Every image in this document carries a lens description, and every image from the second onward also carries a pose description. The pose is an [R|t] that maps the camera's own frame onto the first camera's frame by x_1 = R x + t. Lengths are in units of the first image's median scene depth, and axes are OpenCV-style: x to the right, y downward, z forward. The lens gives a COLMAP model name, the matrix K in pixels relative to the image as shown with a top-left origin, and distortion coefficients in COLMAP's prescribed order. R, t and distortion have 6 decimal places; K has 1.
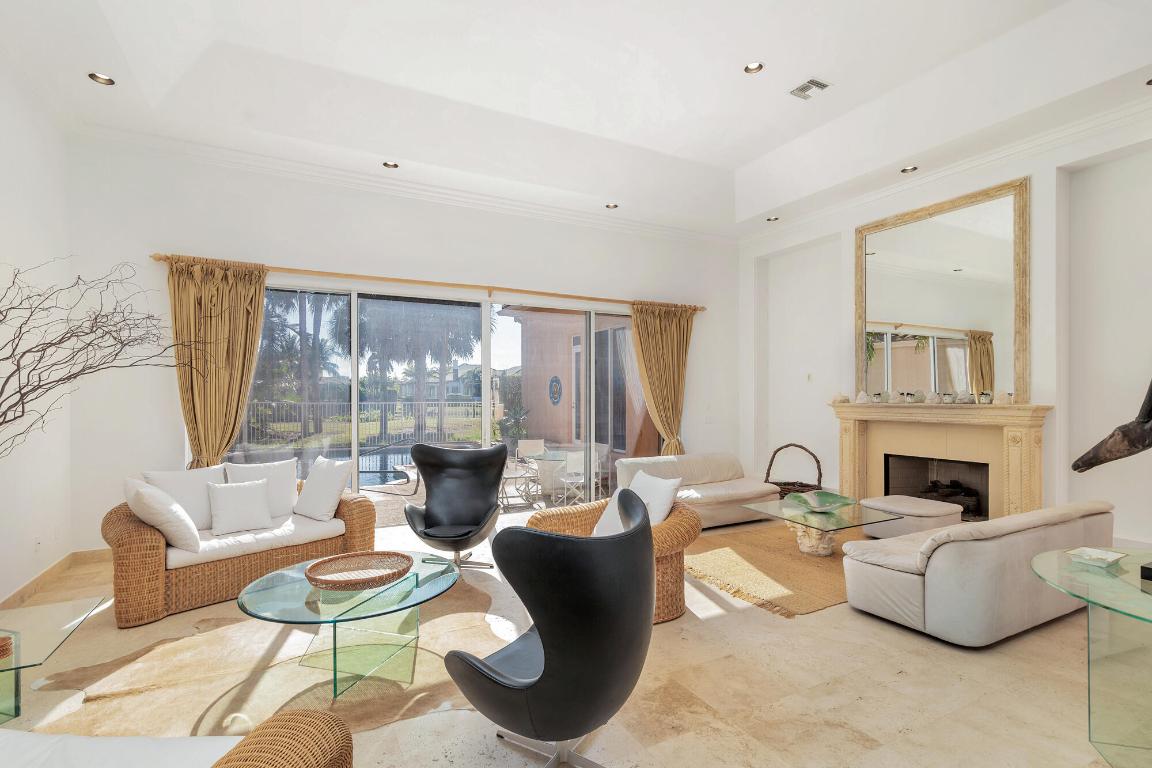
lens RADIAL K [[543.3, 0, 575.8], [0, 543.3, 388.9], [0, 0, 1]] dist [0.000080, 0.000061]
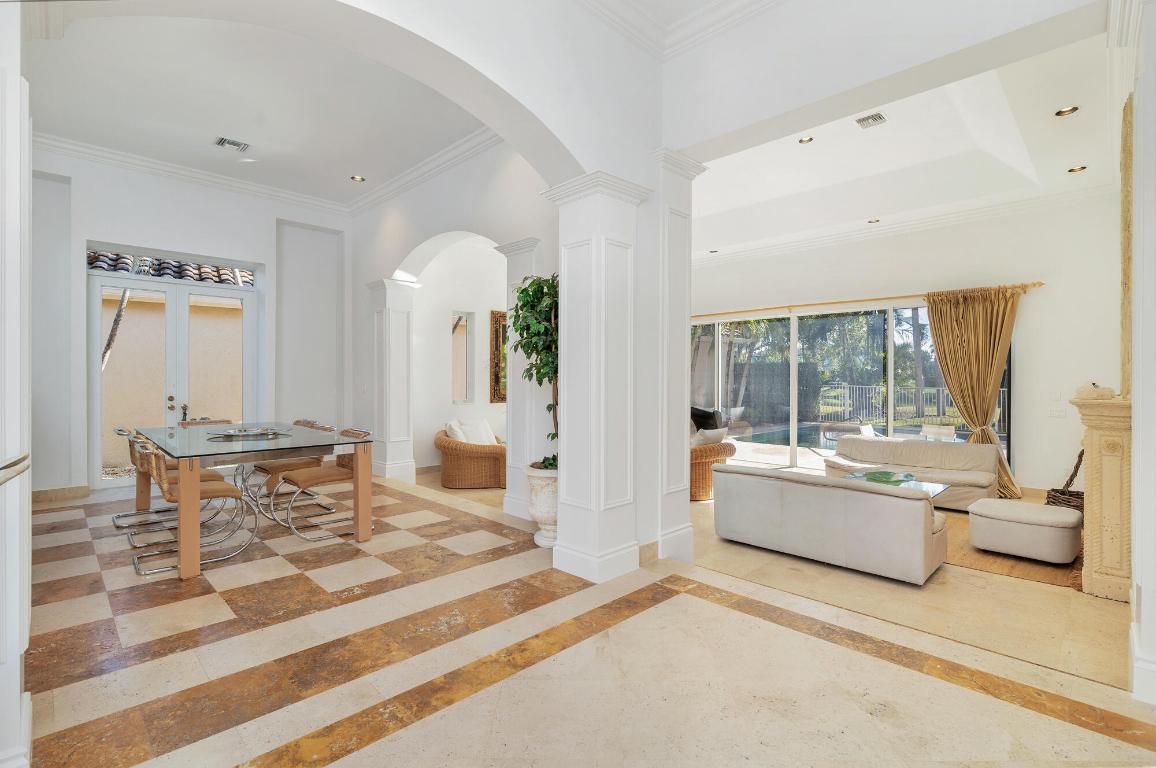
lens RADIAL K [[536.2, 0, 577.8], [0, 536.2, 378.2], [0, 0, 1]] dist [-0.001644, -0.000272]
pose [[0.293868, 0.001042, -0.955845, 1.250952], [0.004773, 0.999985, 0.002558, -0.005657], [0.955834, -0.005314, 0.293859, 0.067771]]
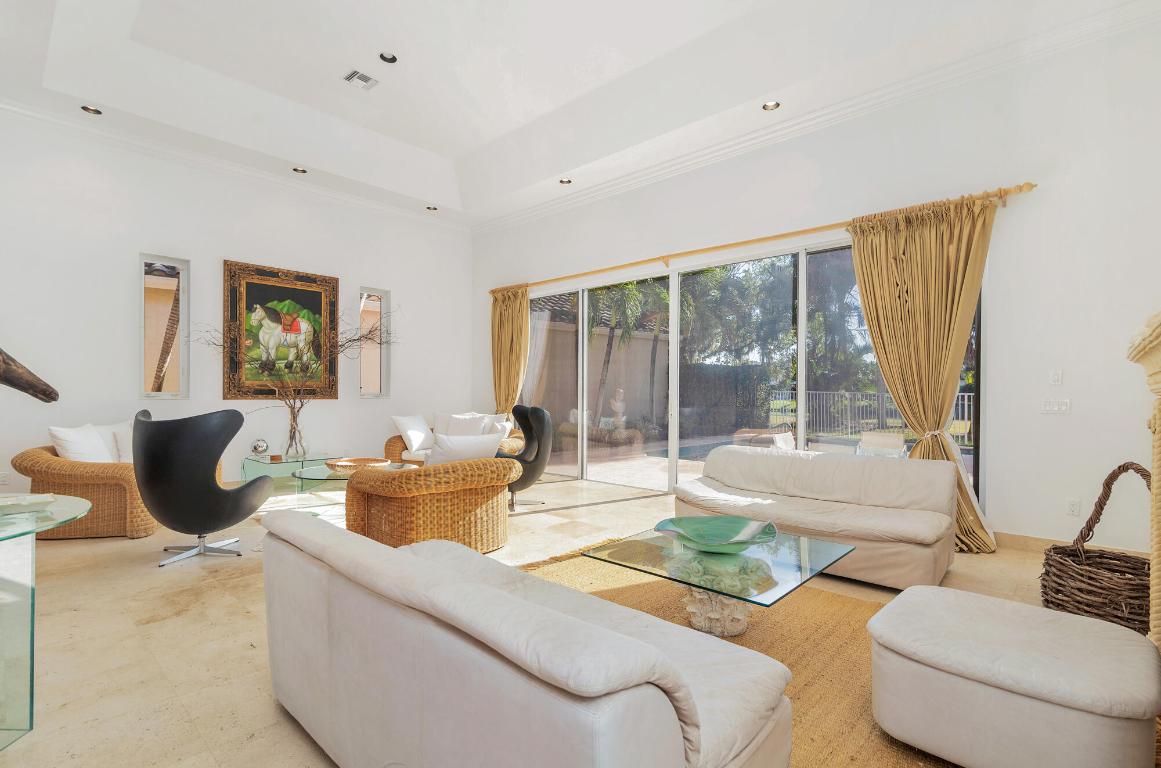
lens RADIAL K [[543.6, 0, 581.0], [0, 543.6, 395.5], [0, 0, 1]] dist [0.001194, -0.000563]
pose [[0.335137, 0.007508, -0.942140, 0.861042], [0.001296, 0.999964, 0.008430, 0.062484], [0.942169, -0.004046, 0.335115, 0.653516]]
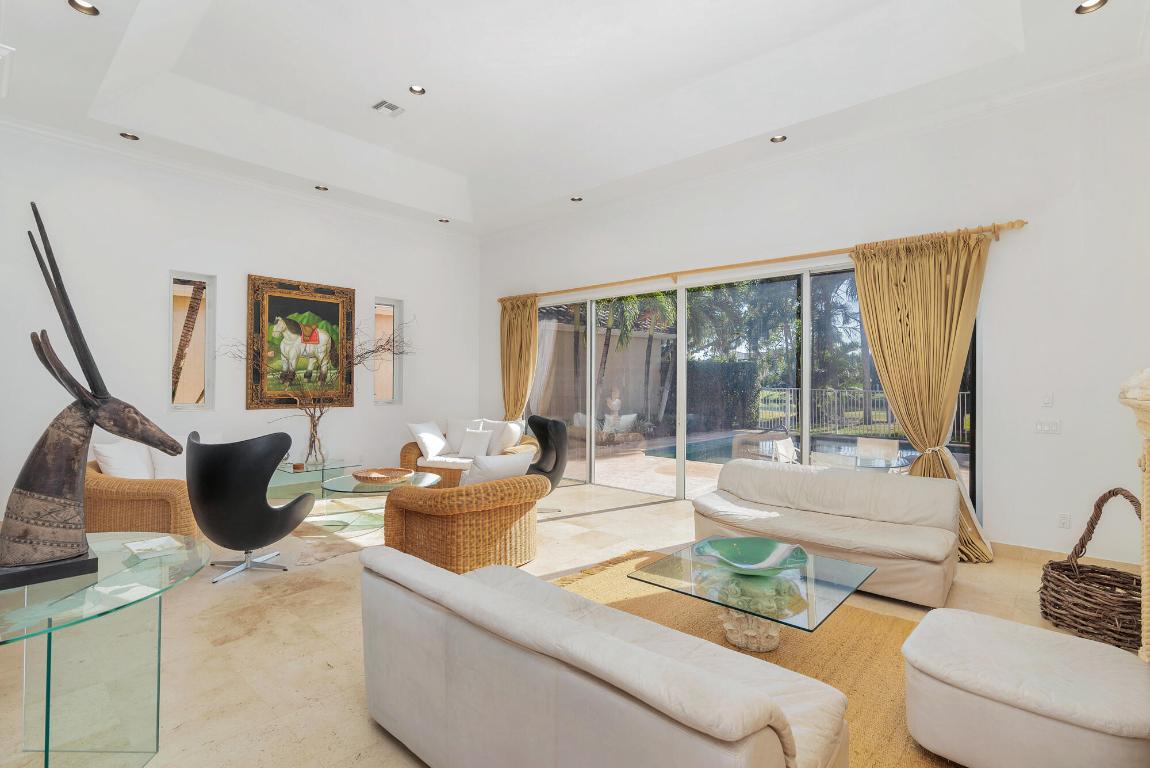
lens RADIAL K [[541.3, 0, 575.8], [0, 541.3, 378.3], [0, 0, 1]] dist [-0.001565, 0.000064]
pose [[0.352237, -0.004226, -0.935901, 0.881481], [0.001181, 0.999991, -0.004071, 0.015167], [0.935910, 0.000329, 0.352239, 0.579594]]
